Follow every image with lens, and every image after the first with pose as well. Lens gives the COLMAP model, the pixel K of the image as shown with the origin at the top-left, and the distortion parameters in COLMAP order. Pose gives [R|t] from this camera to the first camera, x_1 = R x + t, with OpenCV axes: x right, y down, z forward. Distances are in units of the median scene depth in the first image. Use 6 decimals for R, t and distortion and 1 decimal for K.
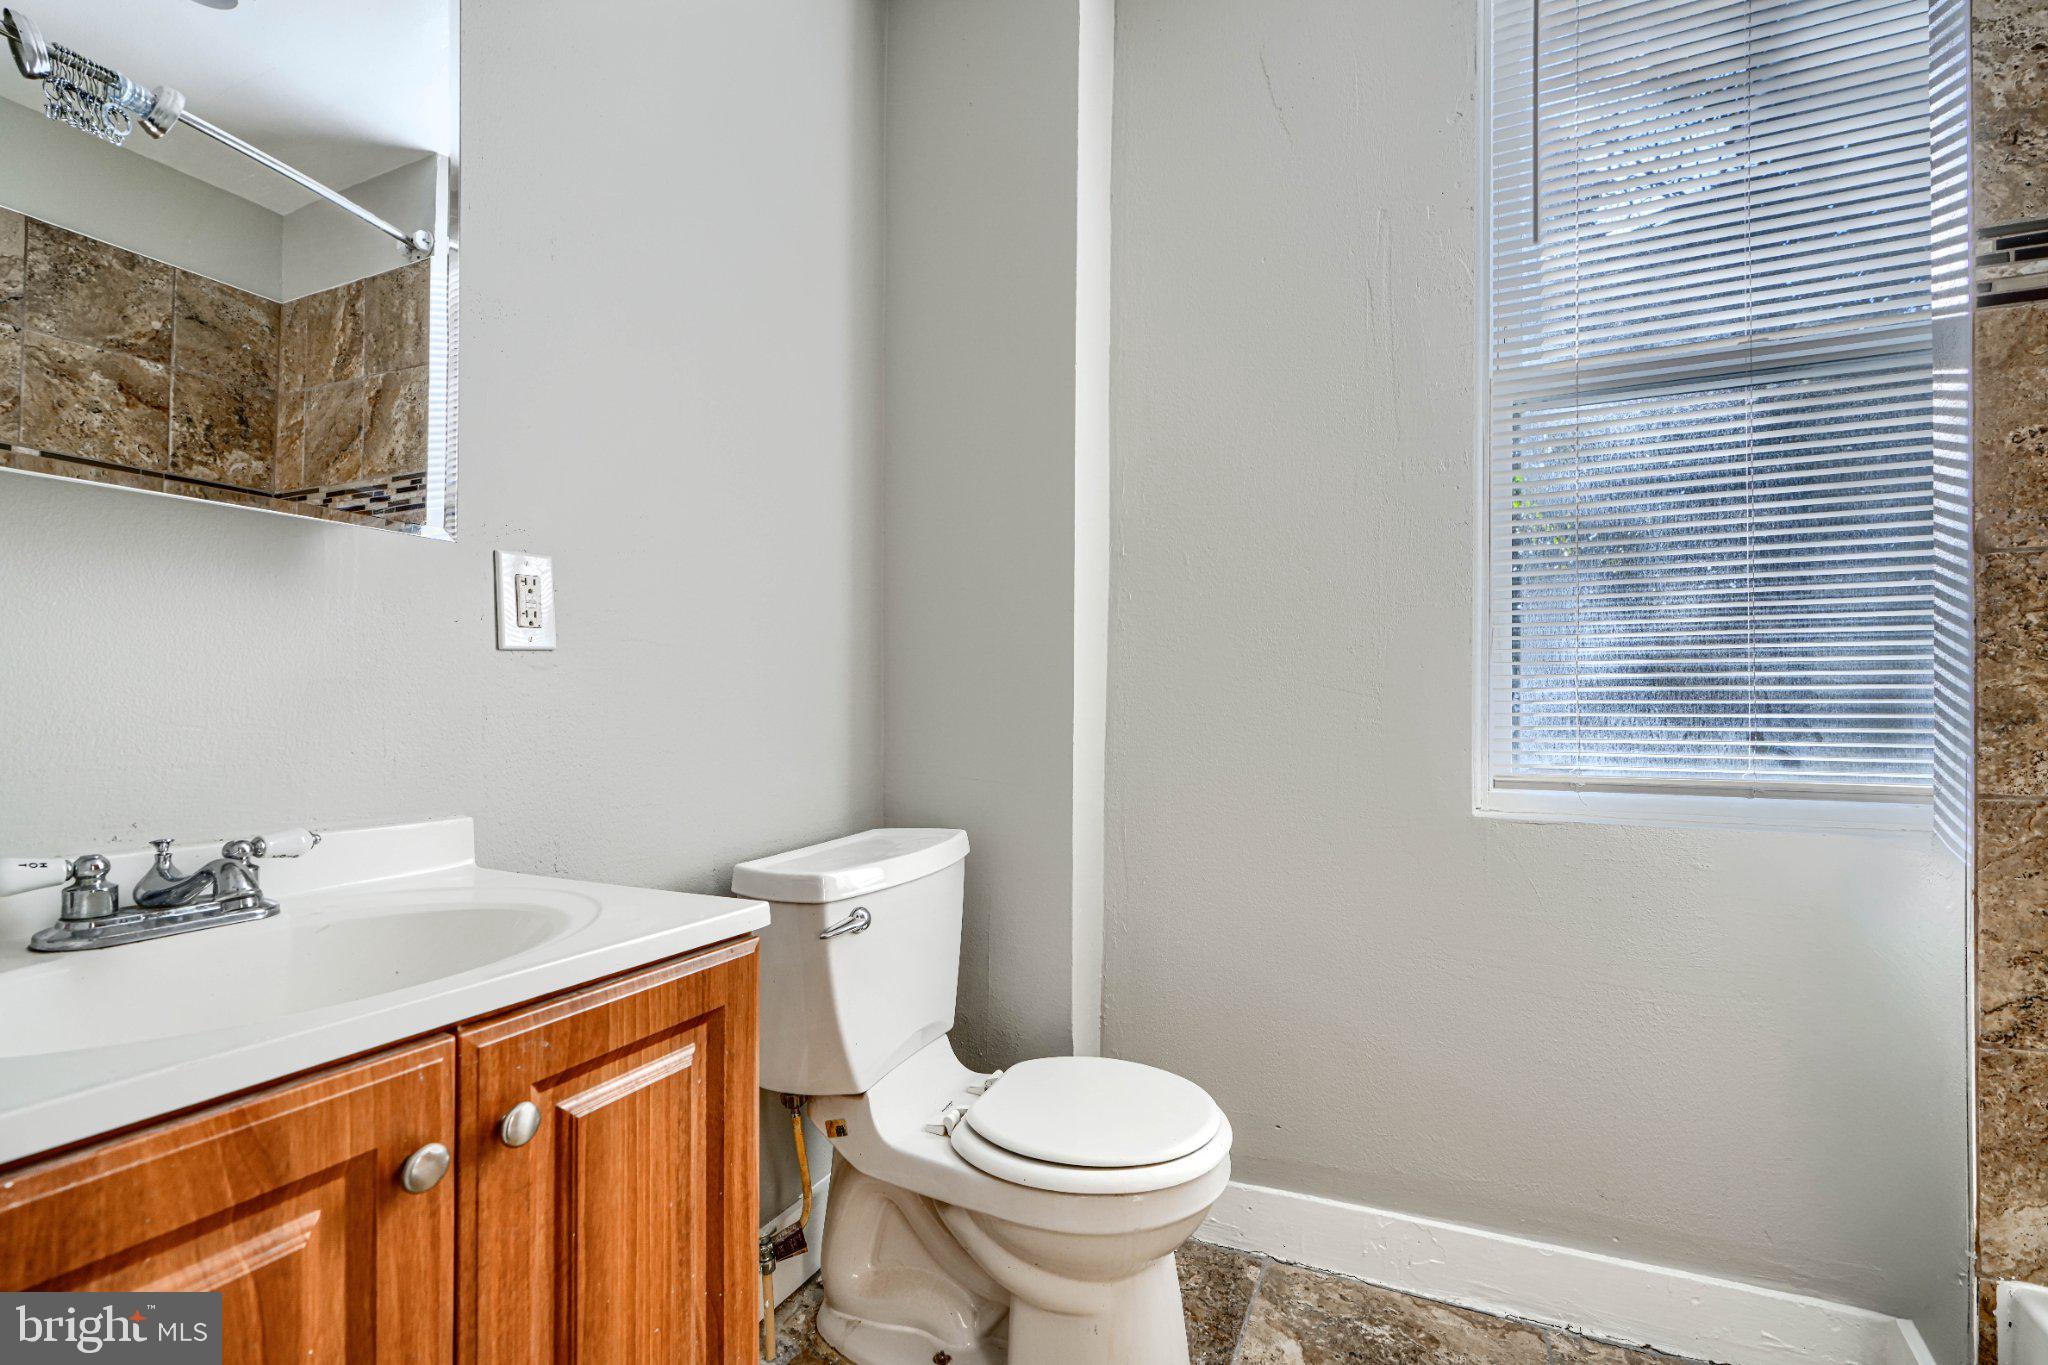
lens RADIAL K [[936.0, 0, 1022.5], [0, 936.0, 688.1], [0, 0, 1]] dist [-0.000740, -0.000142]
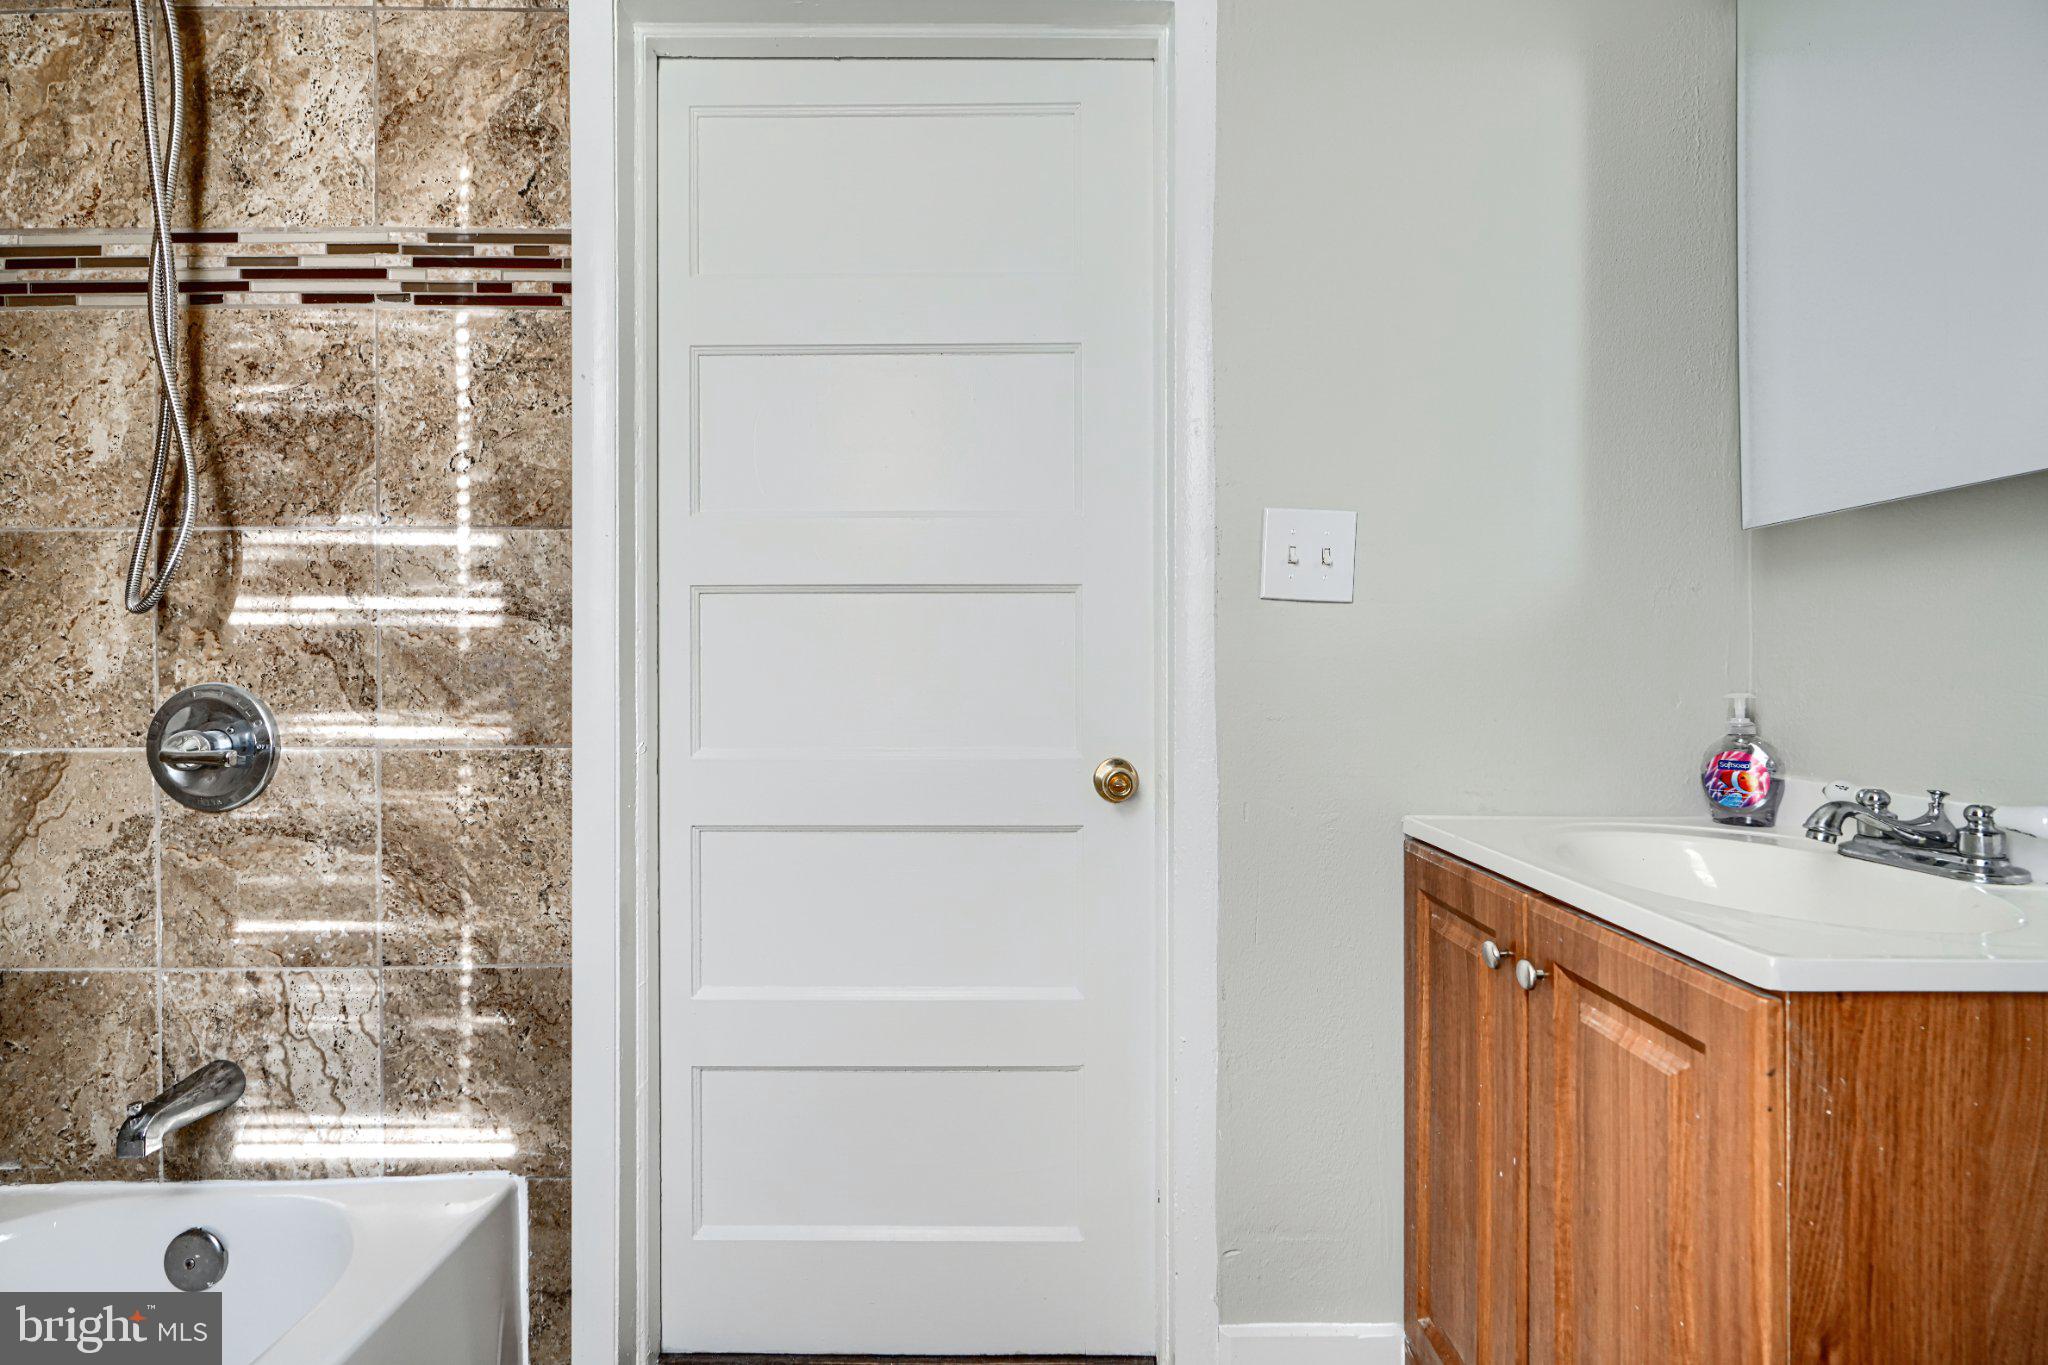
lens RADIAL K [[936.0, 0, 1023.4], [0, 936.0, 677.6], [0, 0, 1]] dist [-0.000740, -0.000142]
pose [[-0.900566, 0.004357, -0.434697, 0.606596], [0.004146, 0.999990, 0.001435, 0.017443], [0.434699, -0.000510, -0.900576, 1.579228]]
